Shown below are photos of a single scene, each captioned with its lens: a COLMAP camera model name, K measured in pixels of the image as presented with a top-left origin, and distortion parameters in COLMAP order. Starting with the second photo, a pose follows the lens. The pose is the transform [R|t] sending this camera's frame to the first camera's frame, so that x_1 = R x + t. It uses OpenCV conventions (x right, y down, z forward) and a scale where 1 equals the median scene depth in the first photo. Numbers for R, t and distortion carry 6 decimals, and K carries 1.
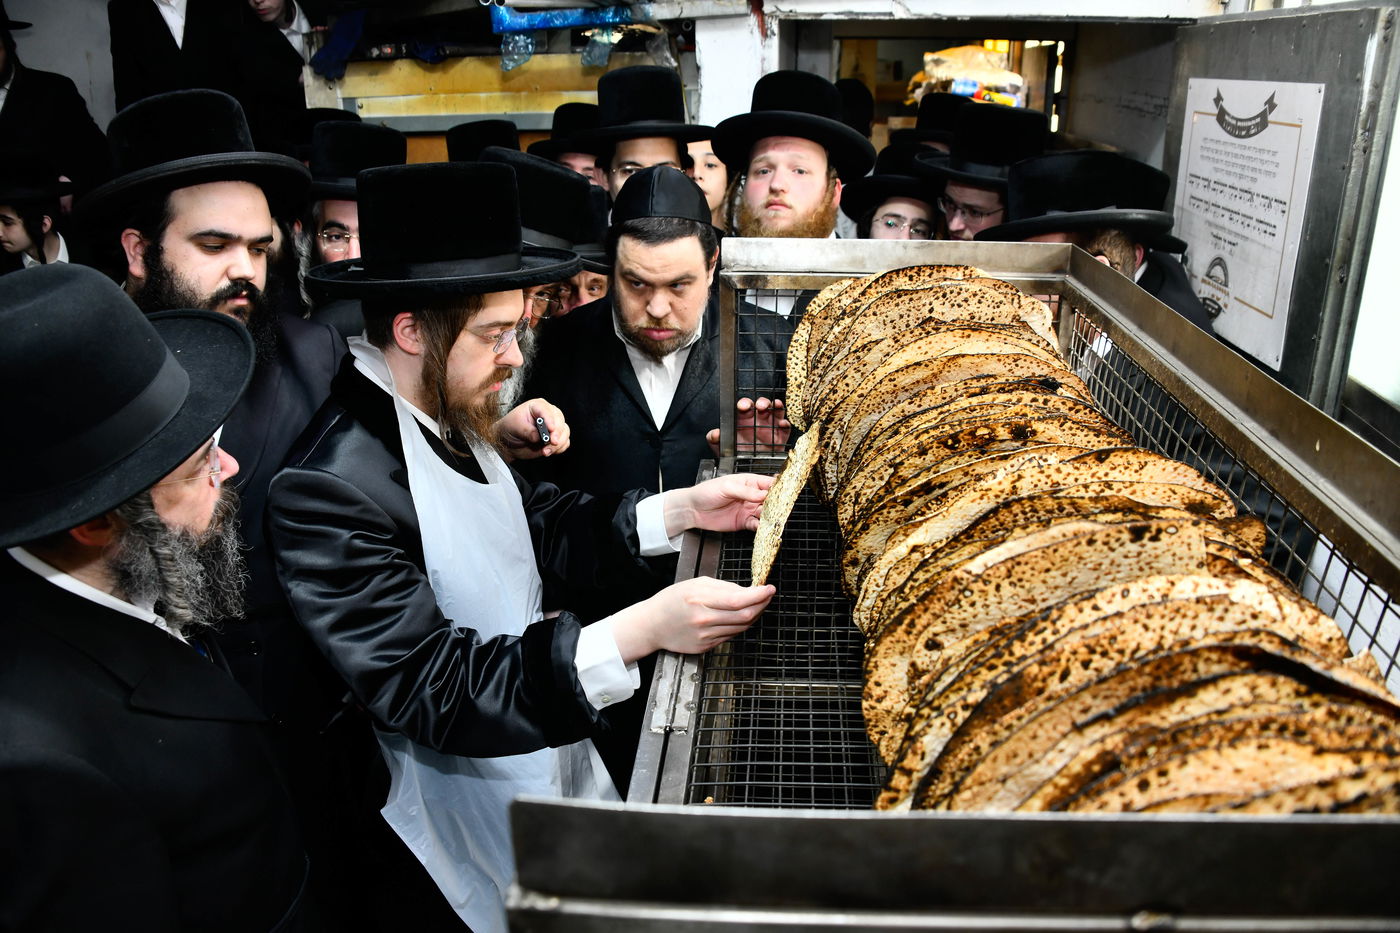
lens RADIAL K [[1112.2, 0, 705.7], [0, 1112.2, 473.1], [0, 0, 1]] dist [-0.156724, 0.078228]
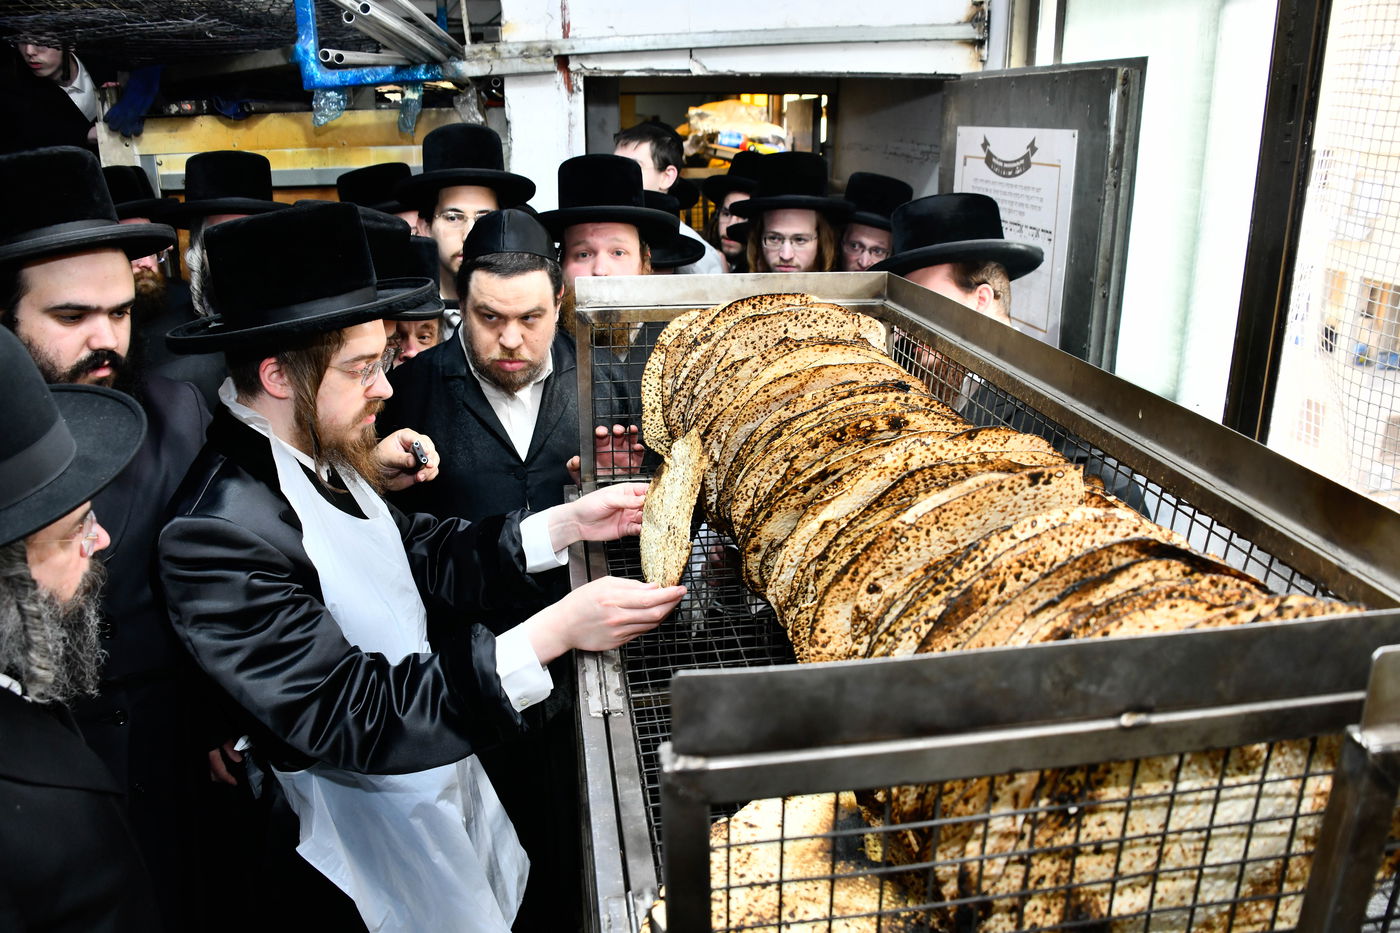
lens RADIAL K [[1112.2, 0, 710.9], [0, 1112.2, 466.6], [0, 0, 1]] dist [-0.156724, 0.078228]
pose [[0.974872, -0.060117, 0.214501, -0.101146], [0.071330, 0.996441, -0.044920, 0.029929], [-0.211037, 0.059091, 0.975690, -0.069967]]
